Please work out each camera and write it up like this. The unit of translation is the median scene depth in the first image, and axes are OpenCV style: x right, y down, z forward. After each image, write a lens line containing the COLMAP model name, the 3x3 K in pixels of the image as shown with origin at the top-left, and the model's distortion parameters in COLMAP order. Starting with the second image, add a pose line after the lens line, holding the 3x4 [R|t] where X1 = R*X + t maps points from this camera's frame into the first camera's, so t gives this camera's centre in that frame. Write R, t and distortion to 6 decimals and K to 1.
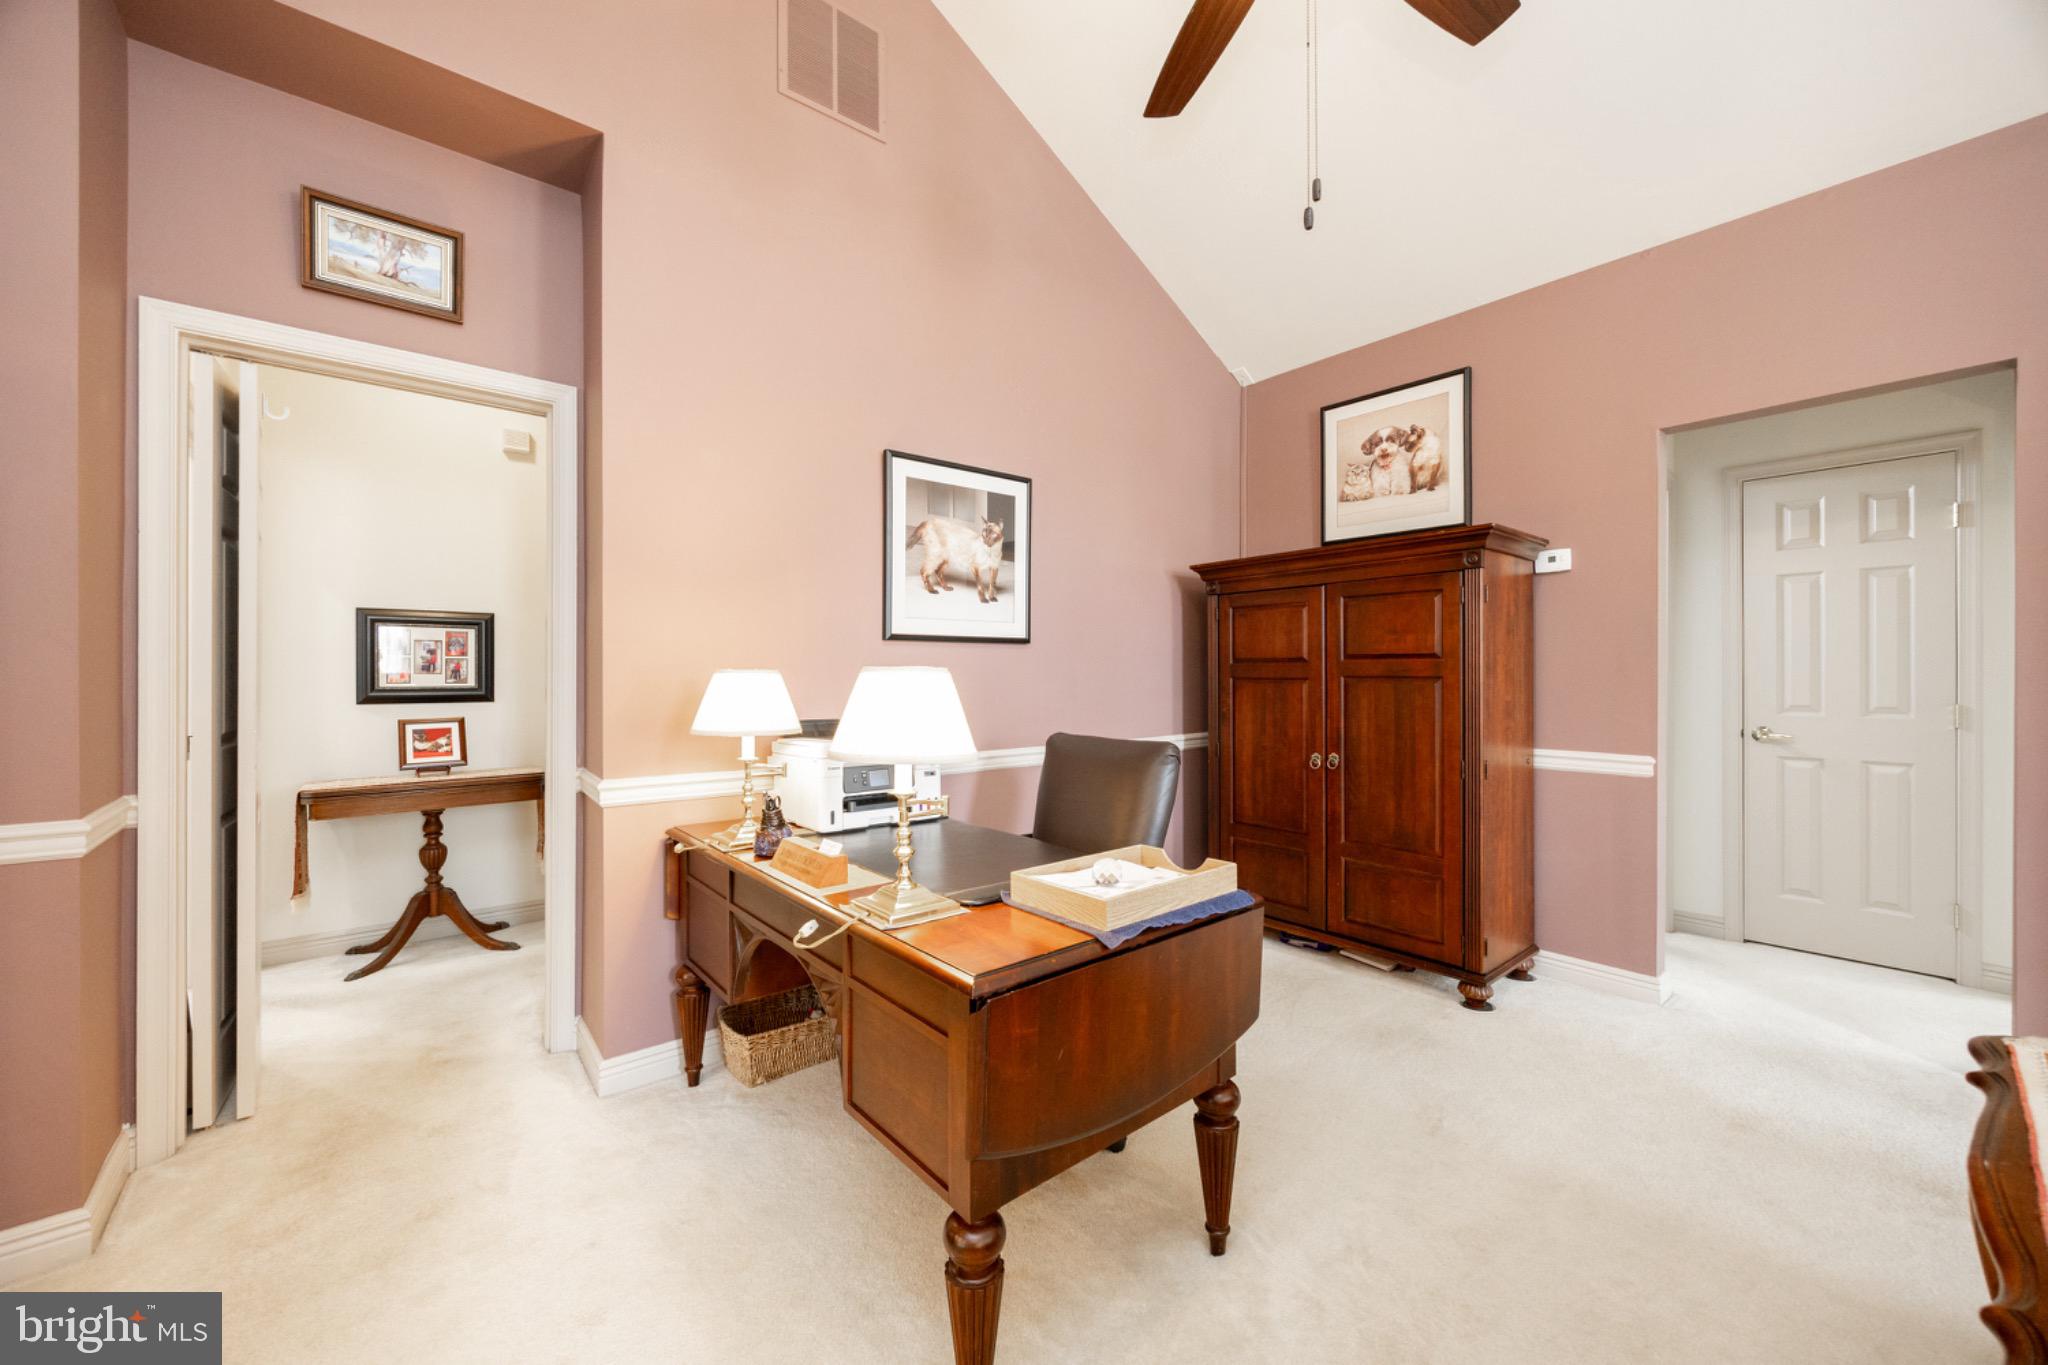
lens RADIAL K [[774.4, 0, 1021.1], [0, 774.4, 679.9], [0, 0, 1]] dist [-0.002520, -0.000708]
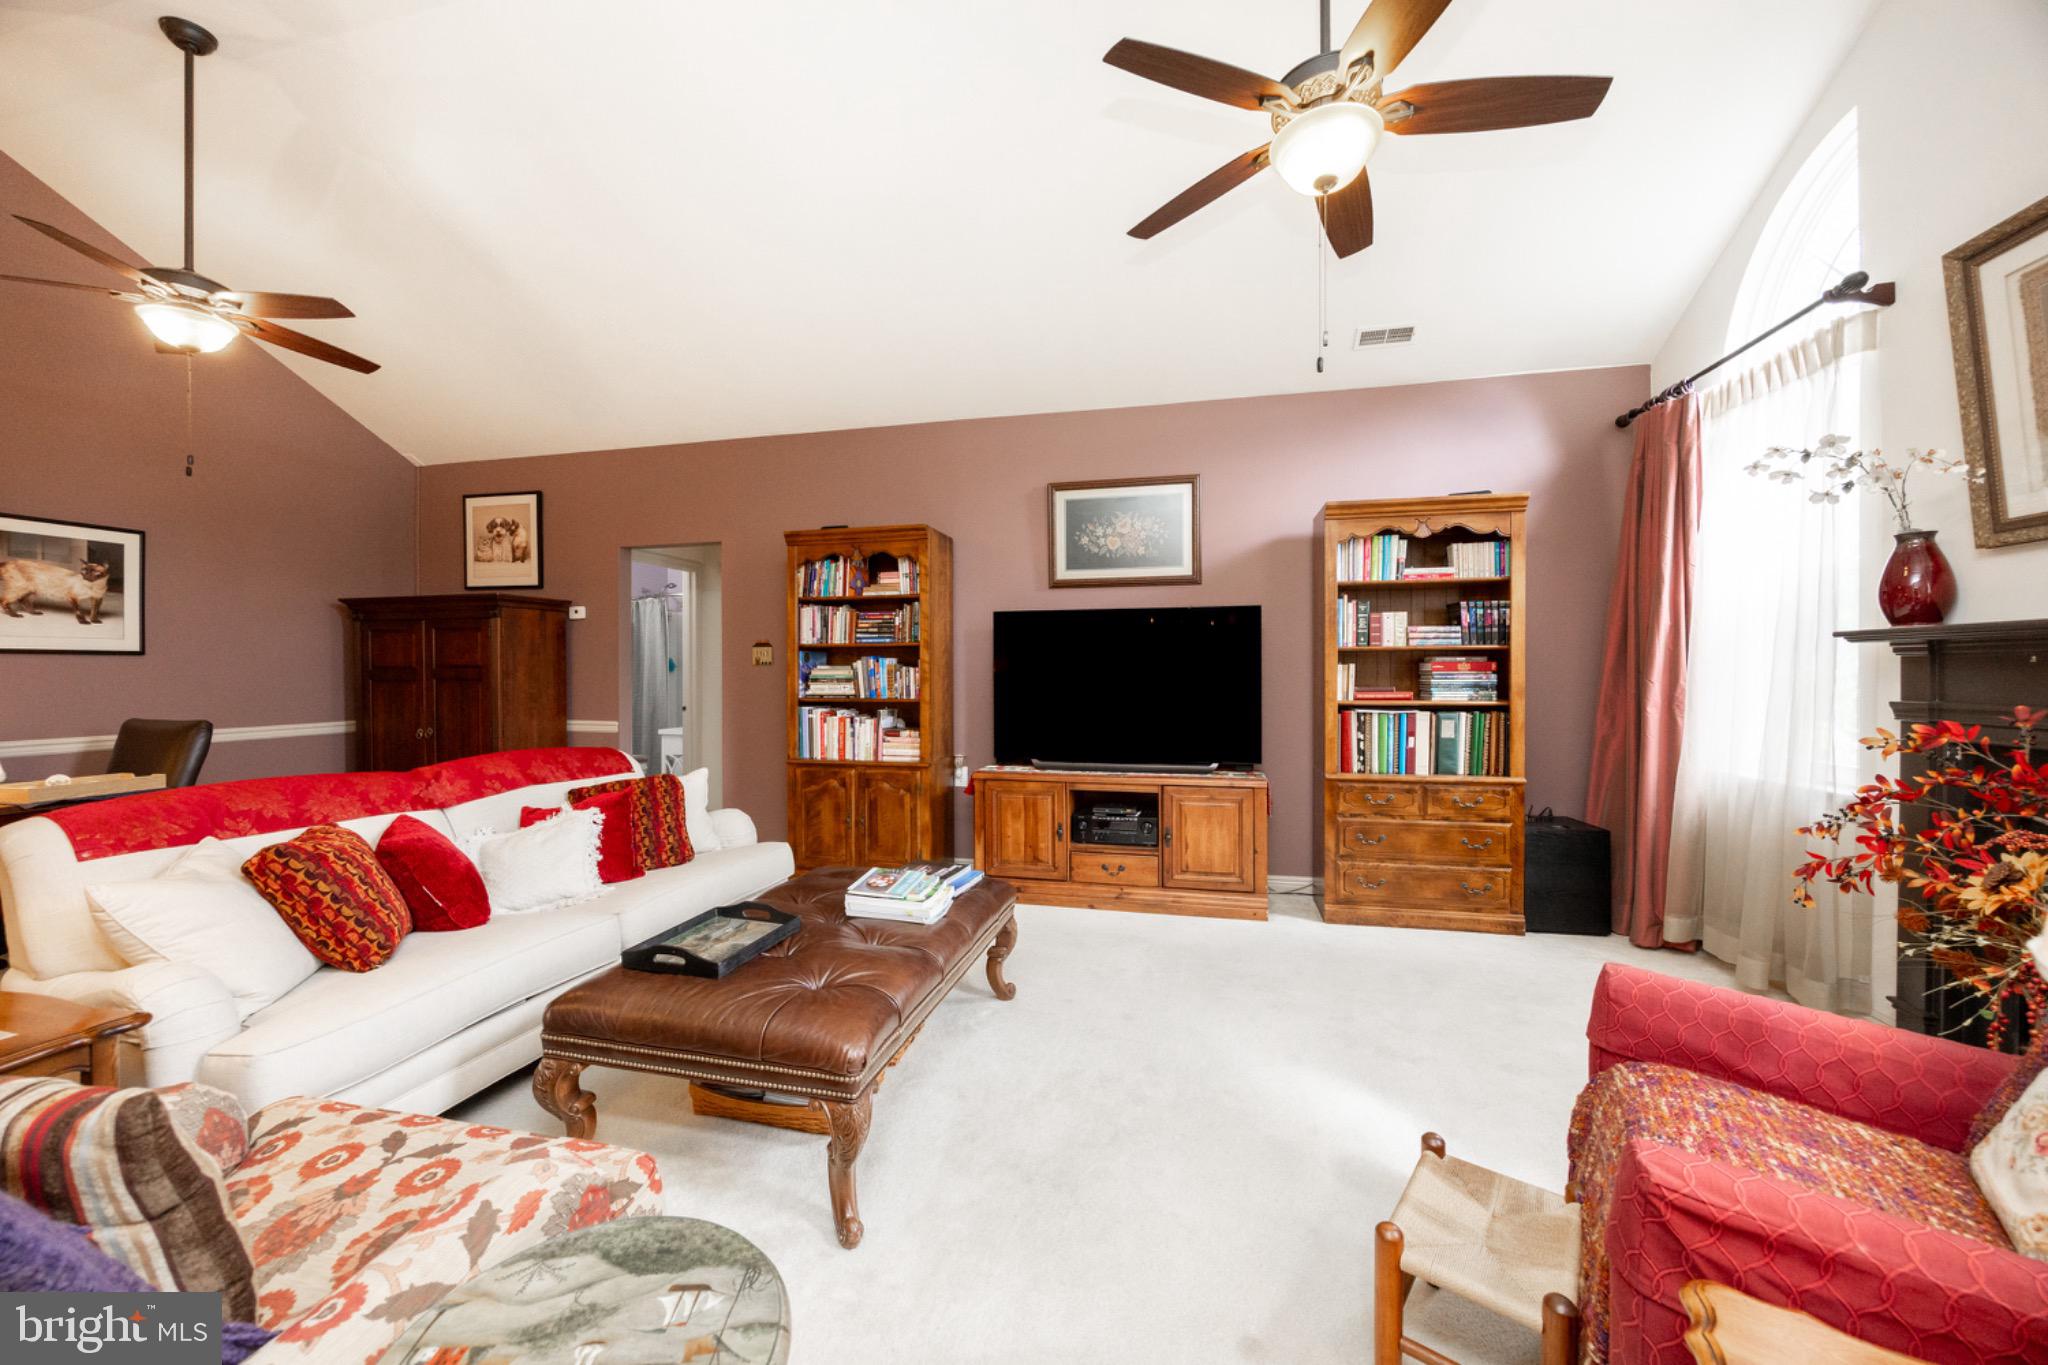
lens RADIAL K [[774.4, 0, 1023.6], [0, 774.4, 679.1], [0, 0, 1]] dist [-0.002520, -0.000708]
pose [[0.799975, -0.005208, 0.600010, 0.435072], [0.005104, 0.999985, 0.001875, -0.001417], [-0.600011, 0.001562, 0.799990, -0.983094]]
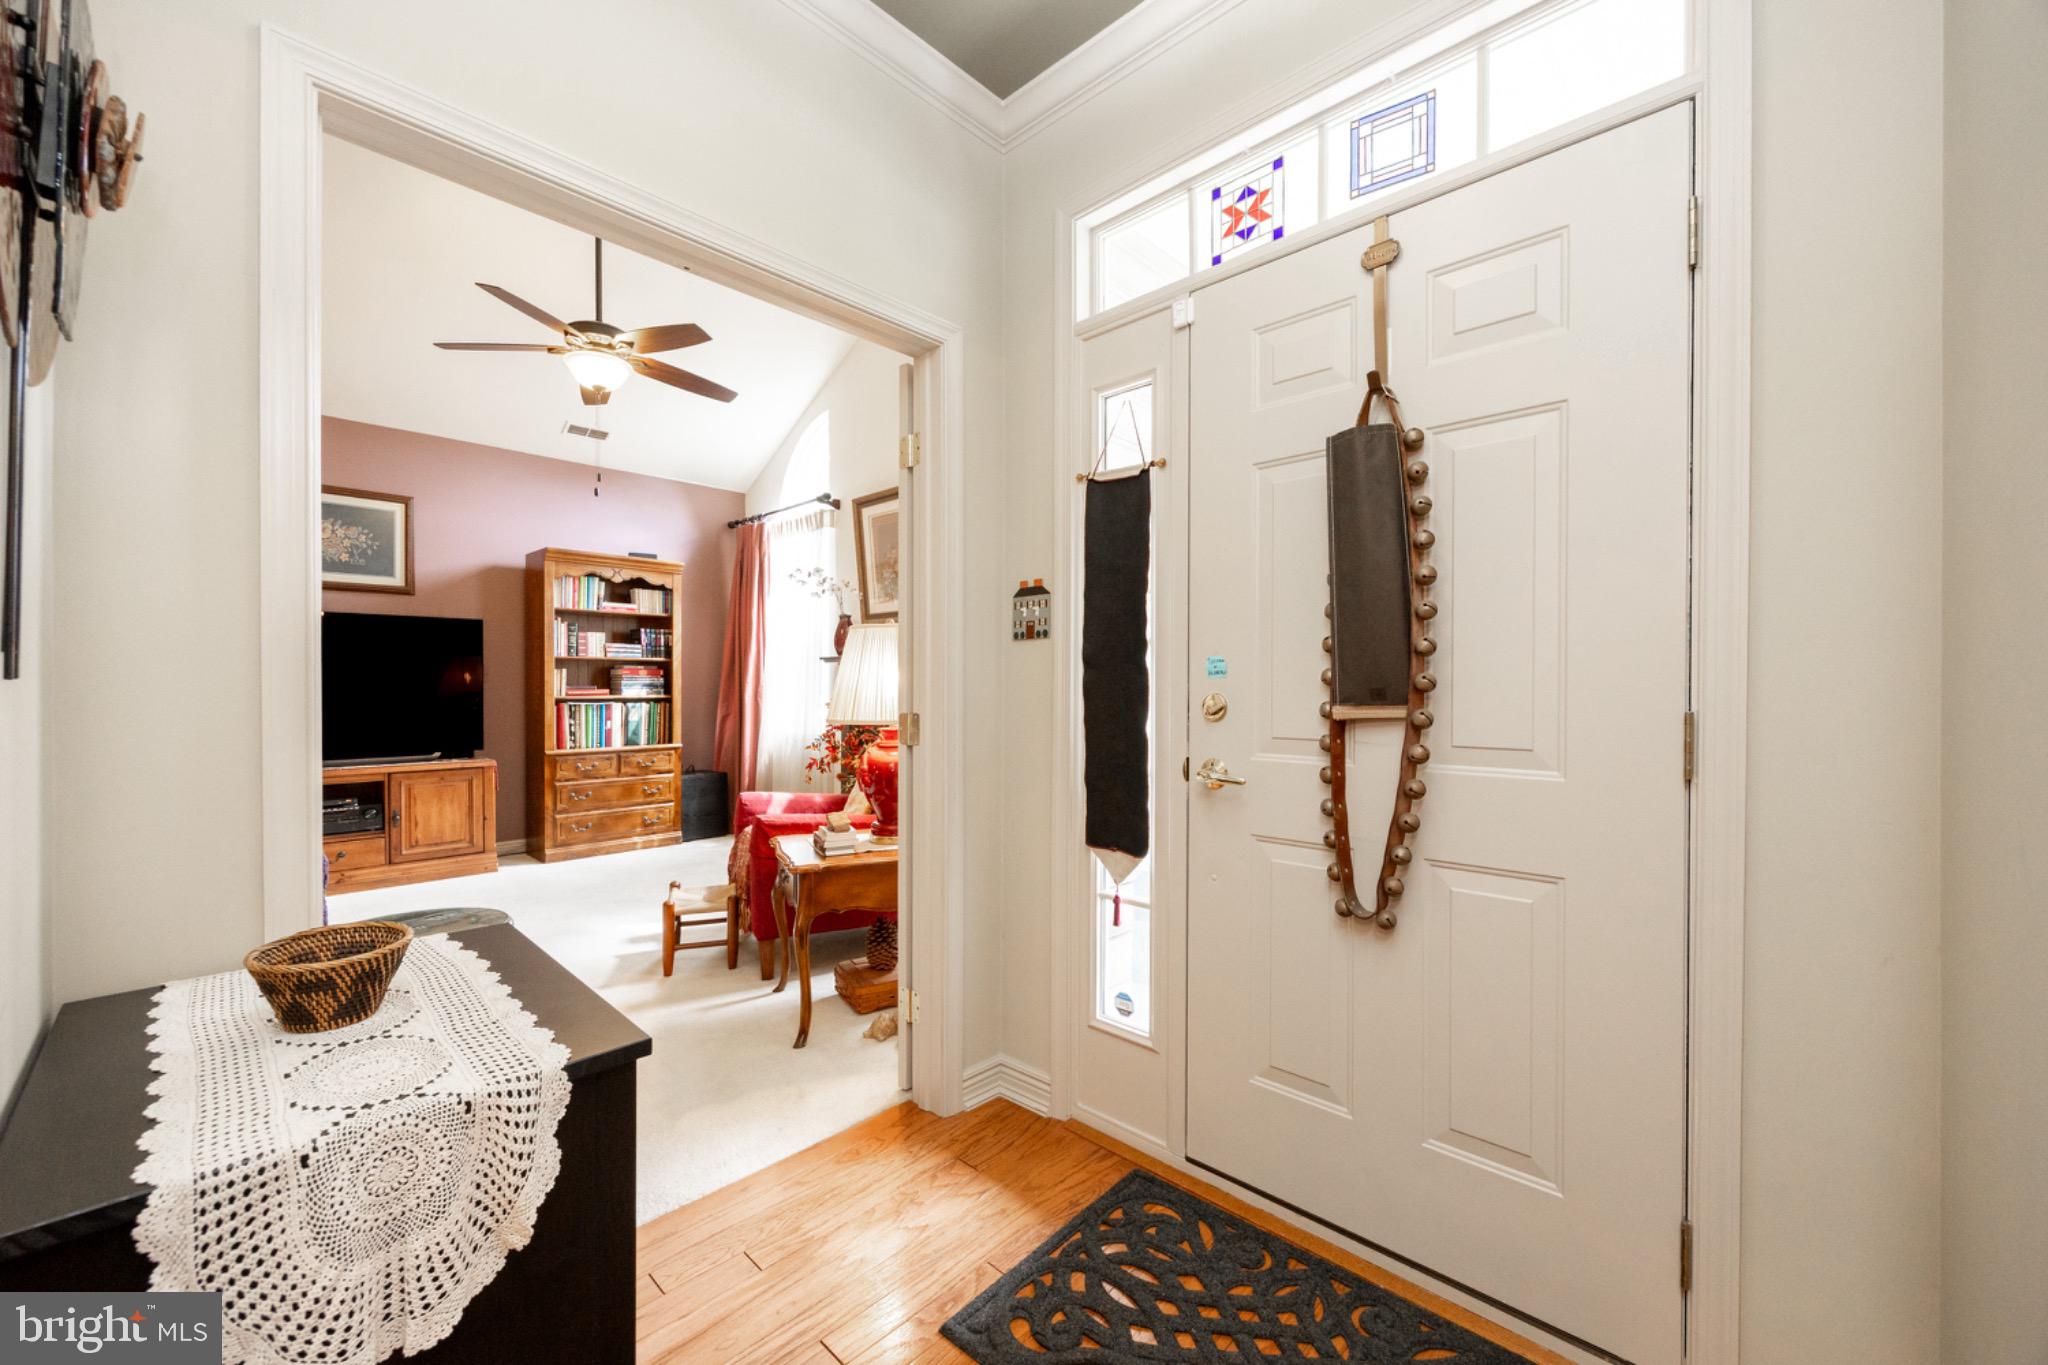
lens RADIAL K [[774.4, 0, 1035.3], [0, 774.4, 694.5], [0, 0, 1]] dist [-0.002520, -0.000708]
pose [[-0.124005, -0.007404, 0.992254, -0.179481], [0.005212, 0.999954, 0.008113, 0.025918], [-0.992268, 0.006178, -0.123960, -1.108452]]
